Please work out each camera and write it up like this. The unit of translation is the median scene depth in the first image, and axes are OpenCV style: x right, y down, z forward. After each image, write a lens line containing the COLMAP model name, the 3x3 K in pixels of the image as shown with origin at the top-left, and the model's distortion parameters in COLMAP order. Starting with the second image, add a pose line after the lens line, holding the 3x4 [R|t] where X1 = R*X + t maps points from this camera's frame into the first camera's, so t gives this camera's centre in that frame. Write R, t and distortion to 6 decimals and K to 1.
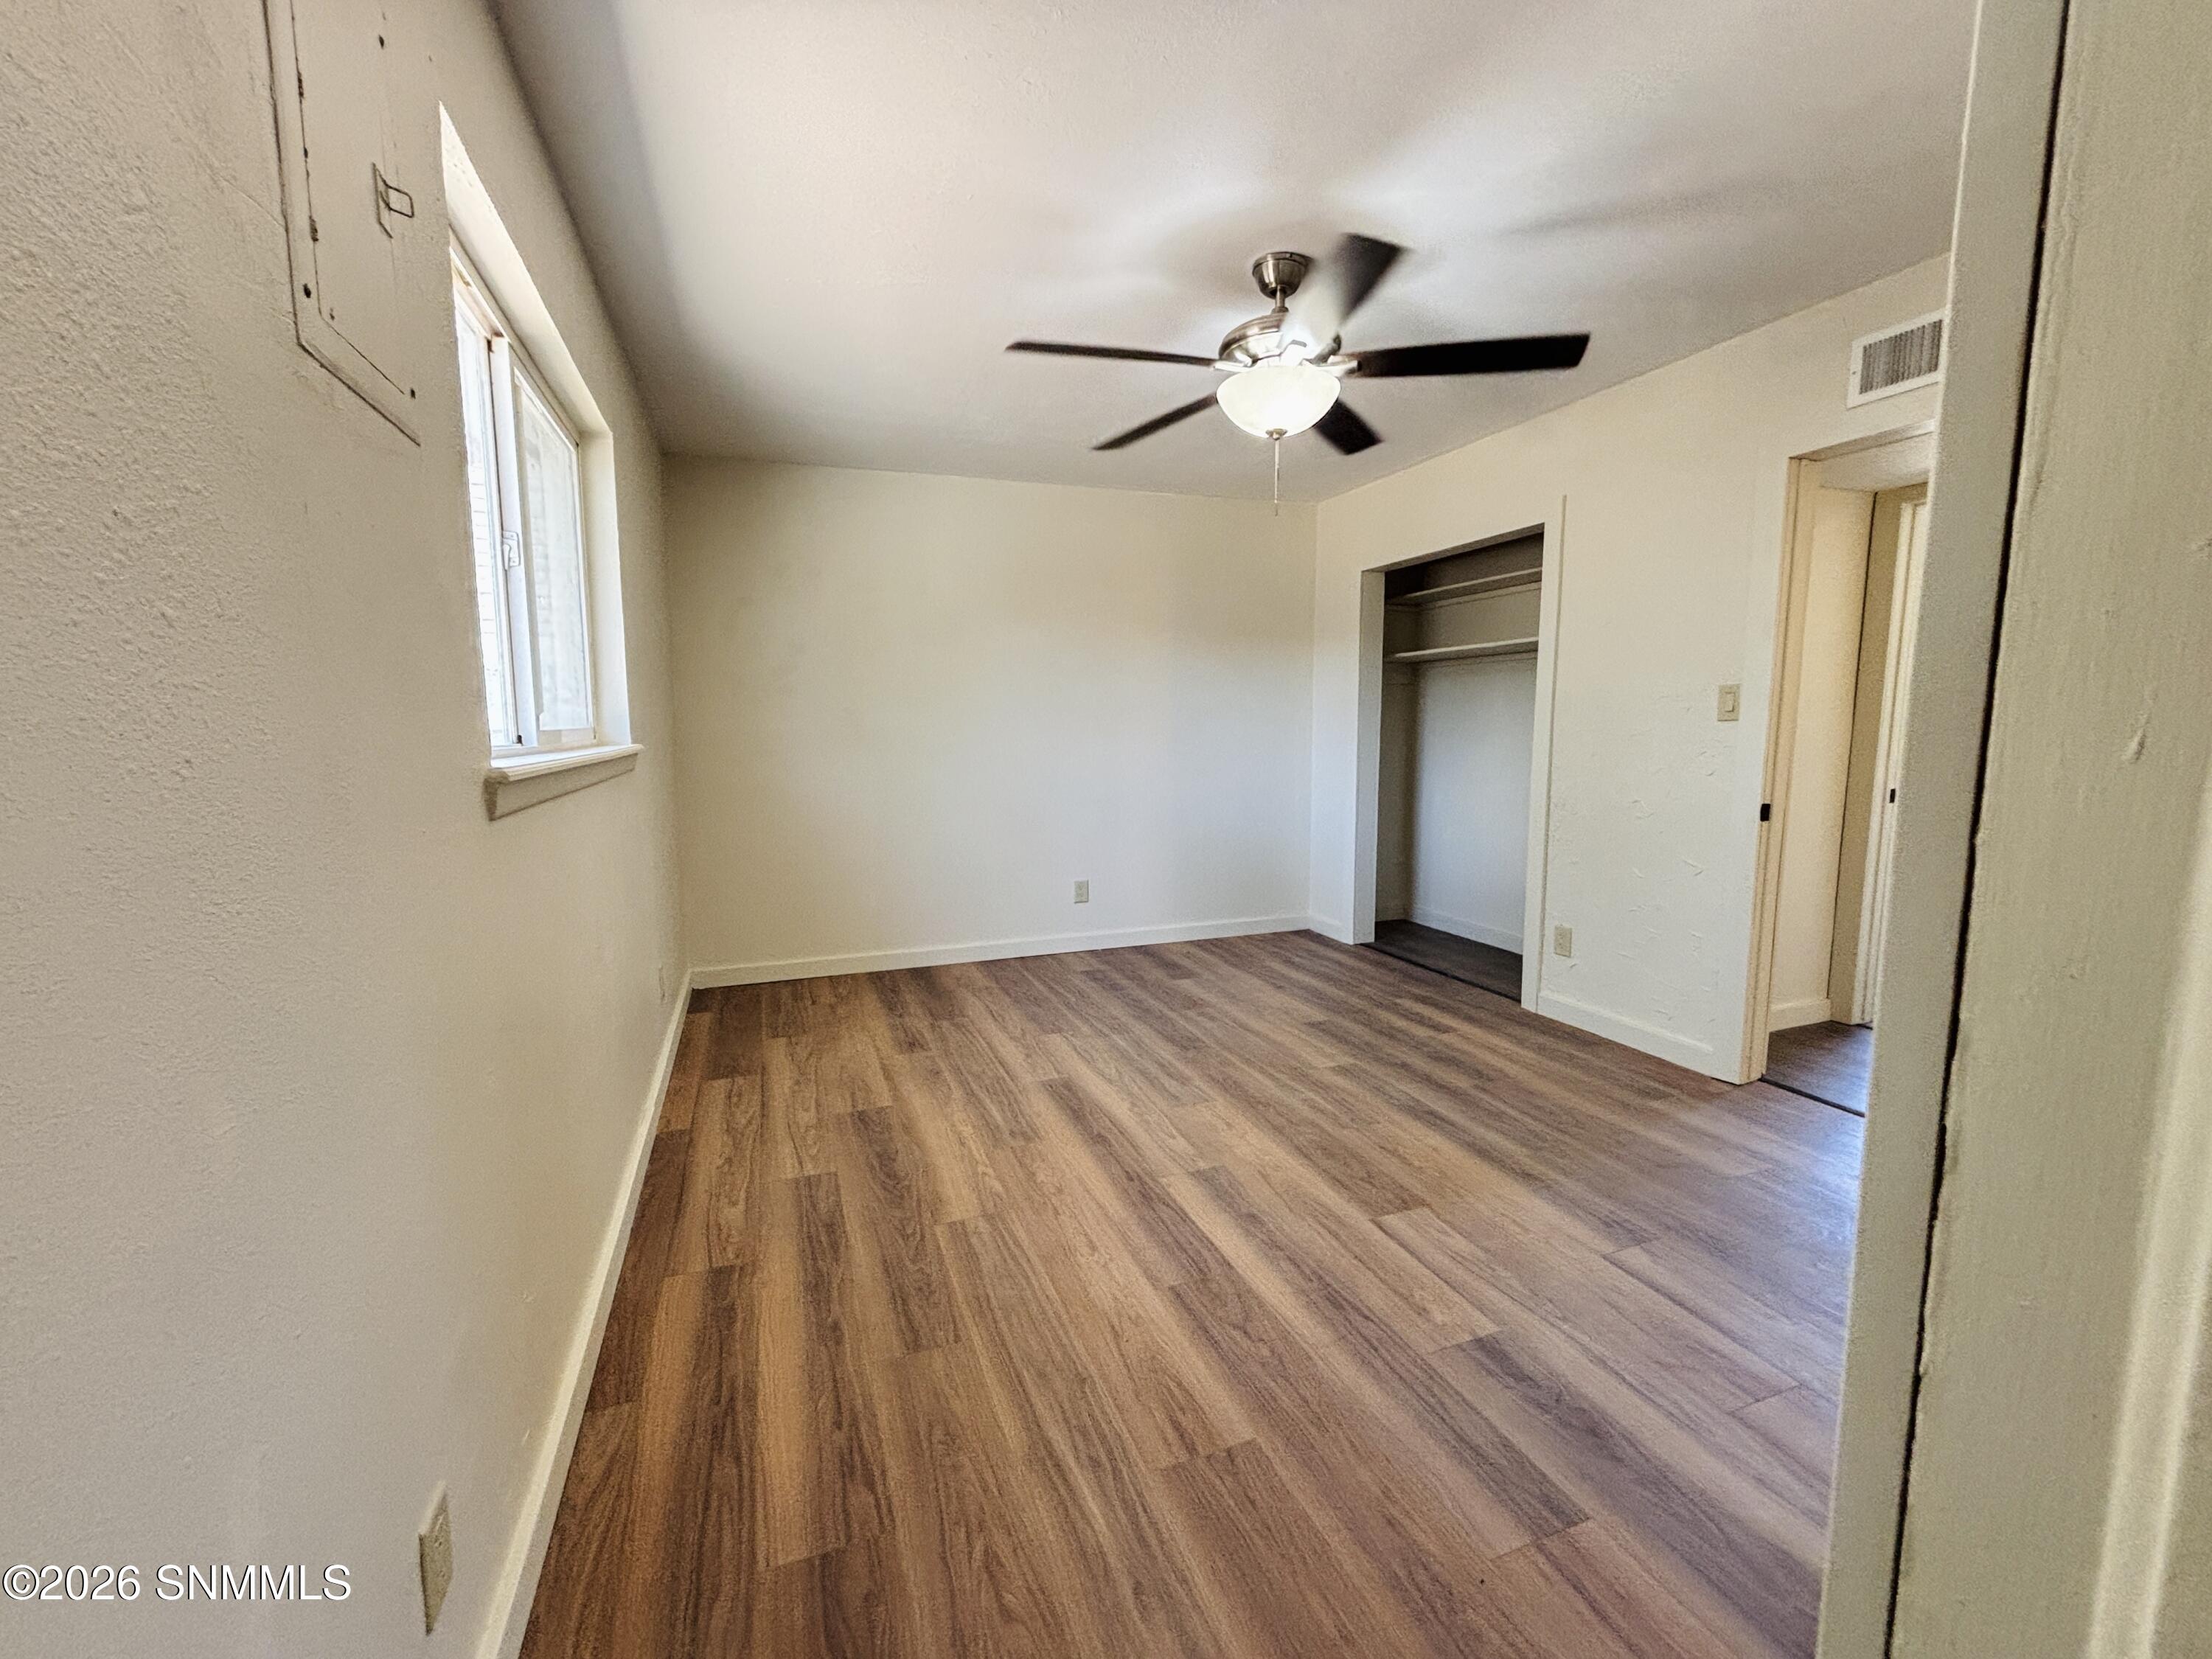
lens RADIAL K [[893.7, 0, 1106.0], [0, 893.7, 829.5], [0, 0, 1]] dist [-0.001062, -0.000424]
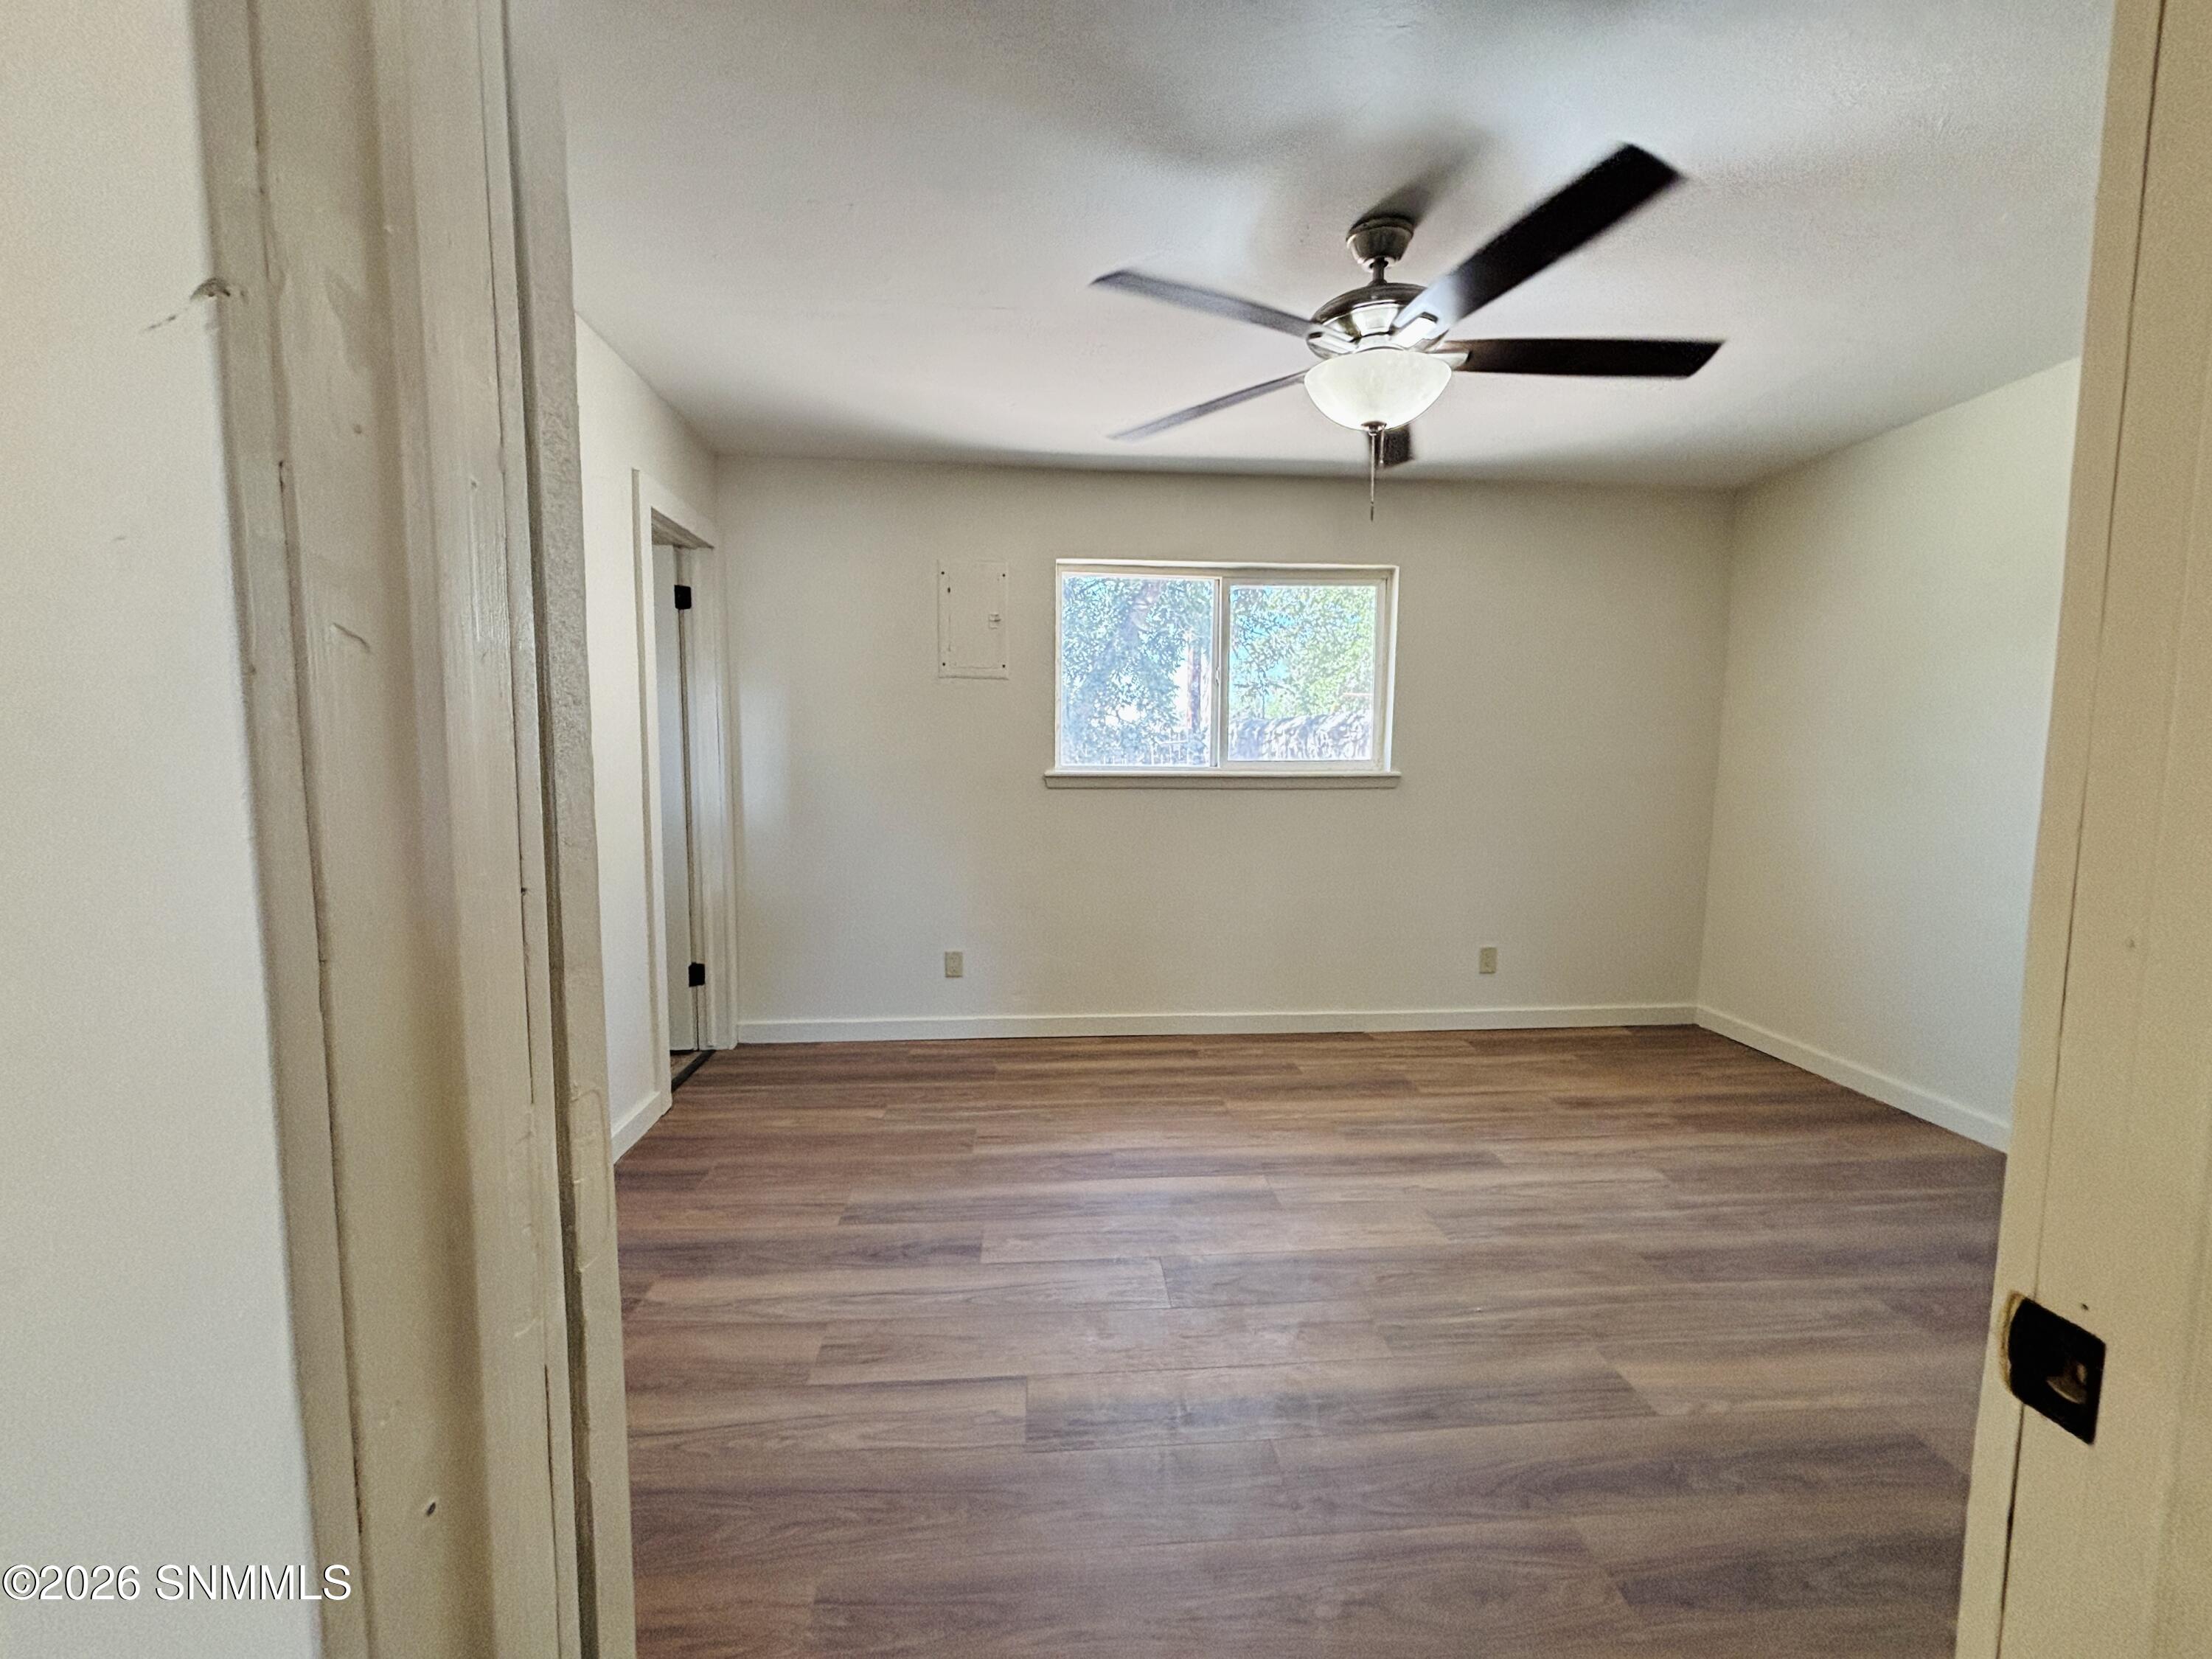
lens RADIAL K [[940.5, 0, 1106.0], [0, 940.5, 829.5], [0, 0, 1]] dist [-0.001252, -0.000208]
pose [[-0.293643, 0.084400, -0.952182, 1.011795], [-0.118890, 0.985136, 0.123986, -0.121020], [0.948493, 0.149613, -0.279244, 0.936127]]
